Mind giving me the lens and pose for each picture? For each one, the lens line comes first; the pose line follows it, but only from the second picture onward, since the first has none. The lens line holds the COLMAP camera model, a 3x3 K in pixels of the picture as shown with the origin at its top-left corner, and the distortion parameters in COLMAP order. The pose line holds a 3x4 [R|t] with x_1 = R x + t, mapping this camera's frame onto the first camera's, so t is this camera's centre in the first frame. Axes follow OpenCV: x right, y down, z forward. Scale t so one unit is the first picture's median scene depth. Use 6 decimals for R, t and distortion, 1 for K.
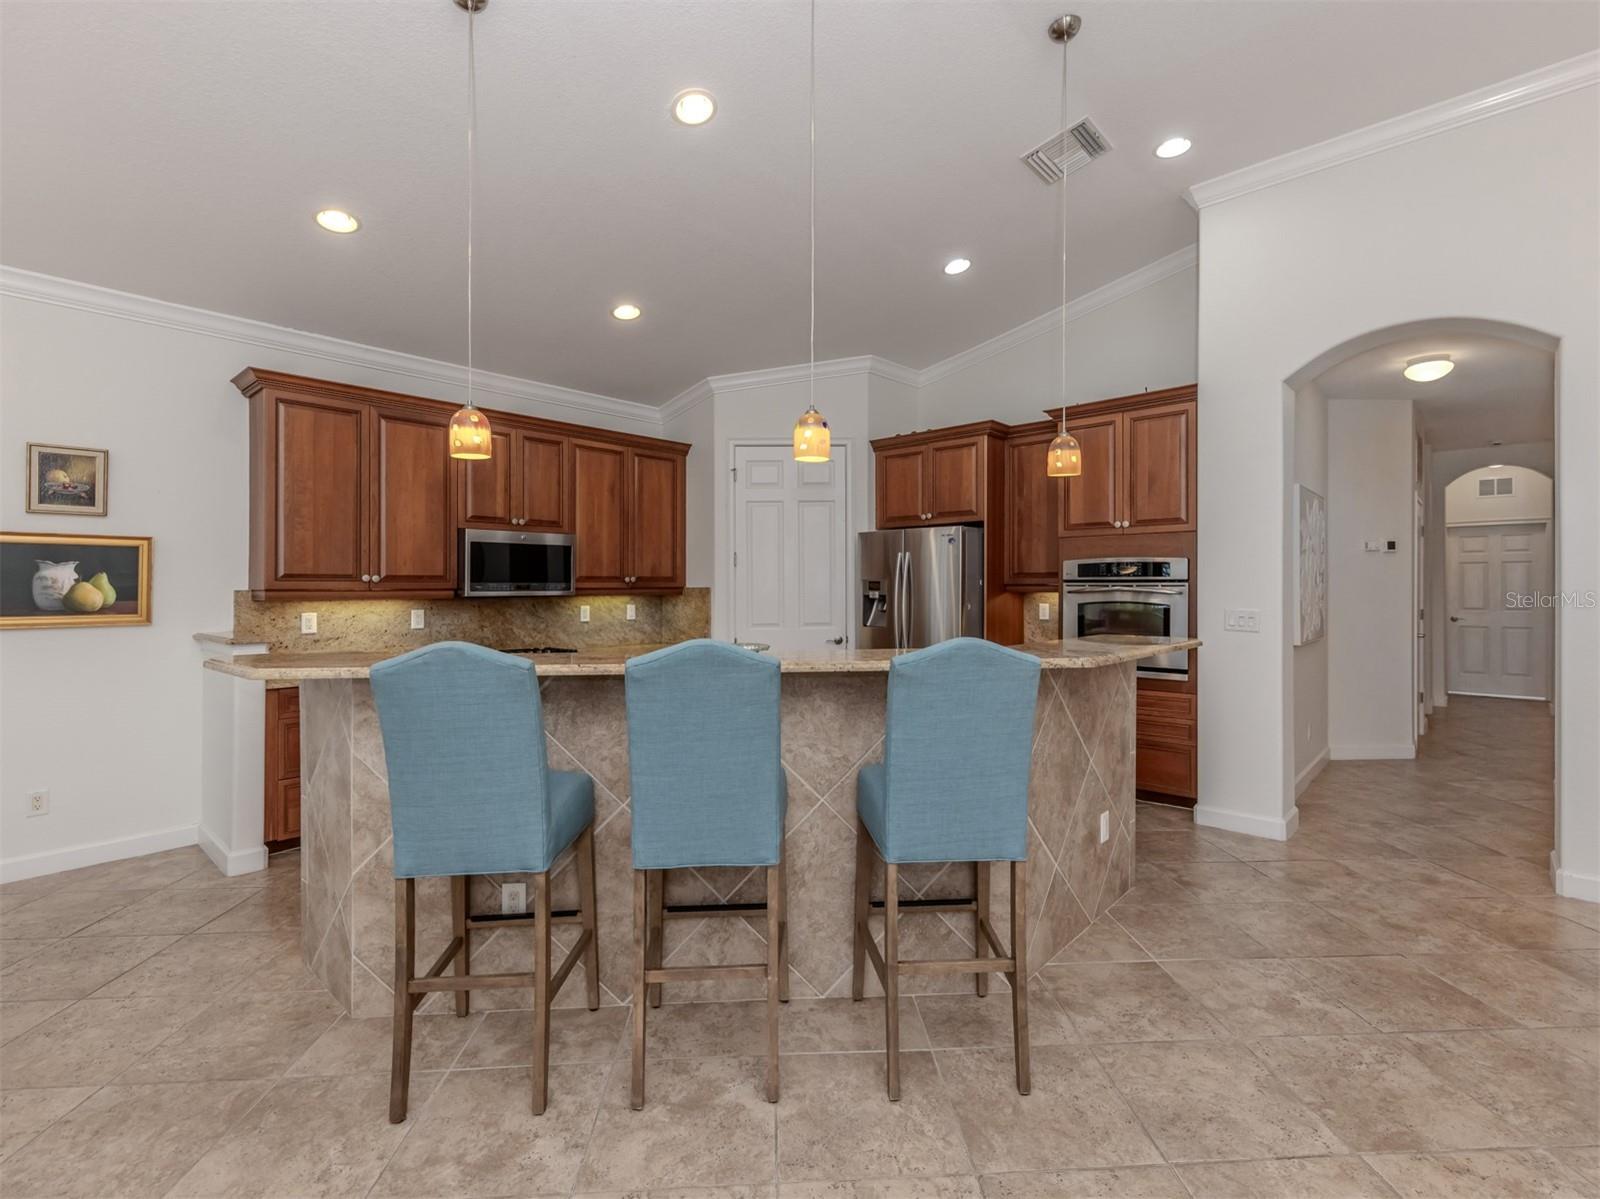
lens RADIAL K [[762.1, 0, 786.4], [0, 762.1, 596.9], [0, 0, 1]] dist [0.021481, -0.000123]
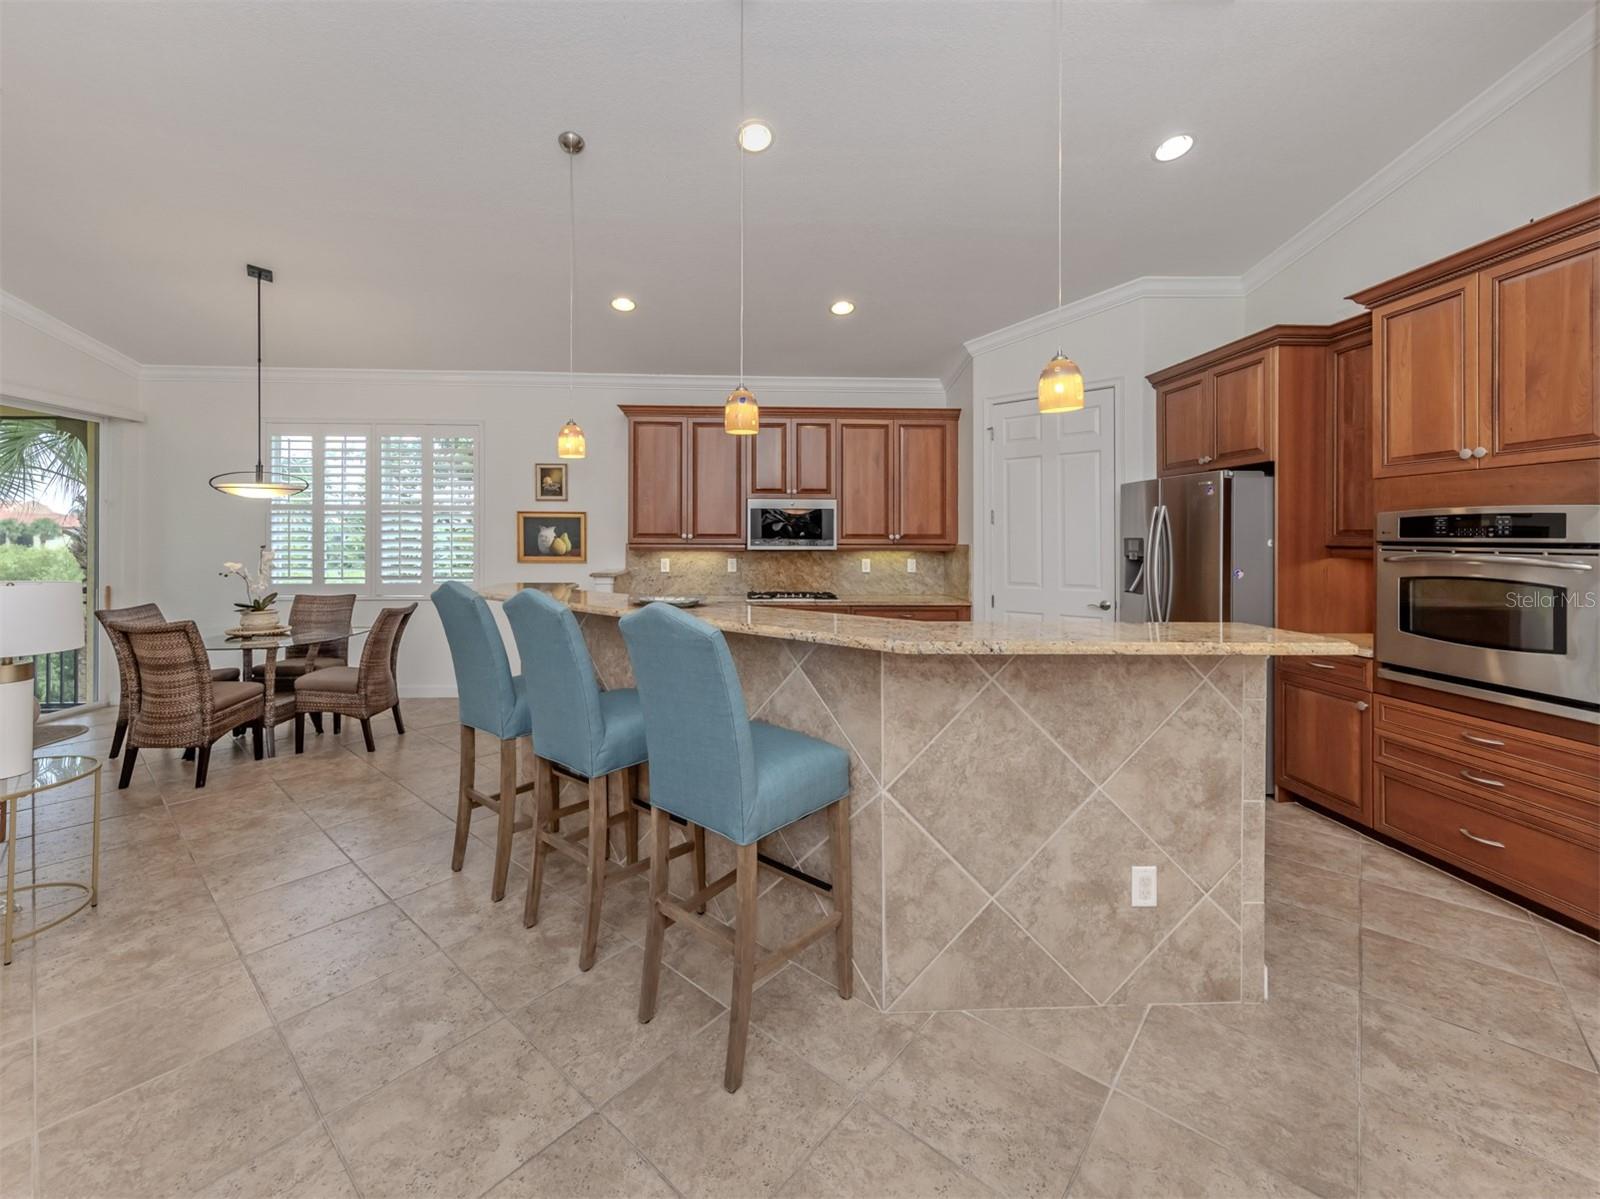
lens RADIAL K [[664.0, 0, 755.8], [0, 664.0, 542.3], [0, 0, 1]] dist [0.025156, 0.000234]
pose [[0.691855, 0.011336, -0.721948, 0.381537], [-0.016603, 0.999862, -0.000211, -0.011649], [0.721846, 0.012133, 0.691947, 0.176804]]
